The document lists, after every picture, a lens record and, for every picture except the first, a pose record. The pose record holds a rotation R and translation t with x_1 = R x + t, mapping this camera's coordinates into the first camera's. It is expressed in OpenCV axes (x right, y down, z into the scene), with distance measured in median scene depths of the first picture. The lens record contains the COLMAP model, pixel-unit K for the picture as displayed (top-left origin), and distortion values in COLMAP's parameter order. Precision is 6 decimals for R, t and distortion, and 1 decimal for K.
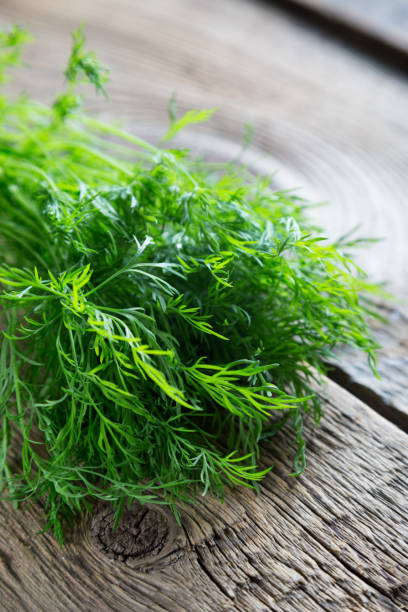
lens RADIAL K [[1486.5, 0, 204.0], [0, 1486.5, 306.0], [0, 0, 1]] dist [0.045587, 0.649033]
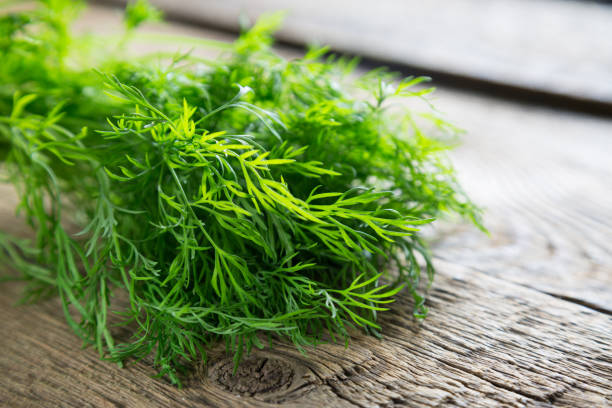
lens RADIAL K [[1486.5, 0, 306.0], [0, 1486.5, 204.0], [0, 0, 1]] dist [0.045587, 0.649033]
pose [[0.991038, -0.038141, 0.128023, -0.129850], [0.073214, 0.956695, -0.281736, 0.310954], [-0.111734, 0.288584, 0.950913, 0.099572]]
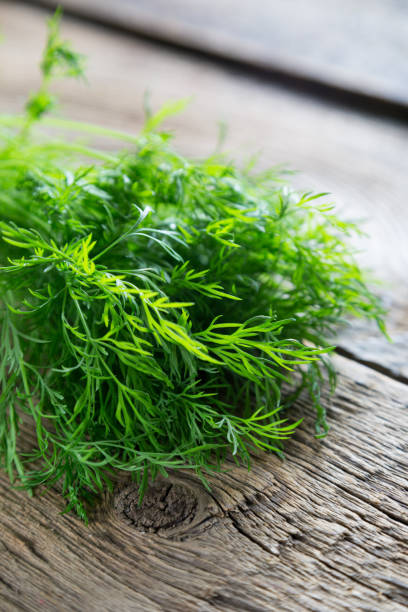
lens RADIAL K [[1486.5, 0, 204.0], [0, 1486.5, 306.0], [0, 0, 1]] dist [0.045587, 0.649033]
pose [[0.993313, -0.073013, 0.089437, -0.095234], [0.084166, 0.988190, -0.128049, 0.149963], [-0.079031, 0.134720, 0.987727, 0.048051]]
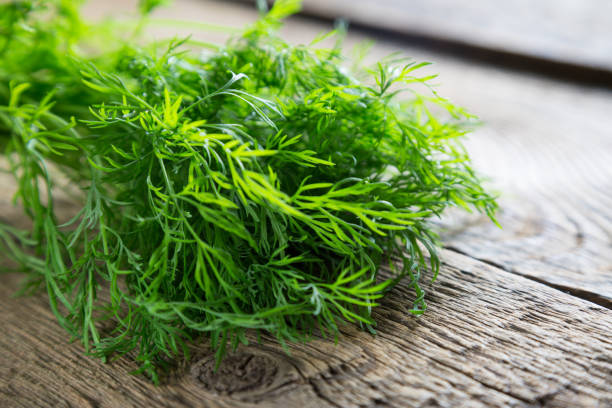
lens RADIAL K [[1486.5, 0, 306.0], [0, 1486.5, 204.0], [0, 0, 1]] dist [0.045587, 0.649033]
pose [[0.998812, -0.040746, 0.026727, -0.026775], [0.046512, 0.960752, -0.273481, 0.299117], [-0.014535, 0.274399, 0.961506, 0.125001]]
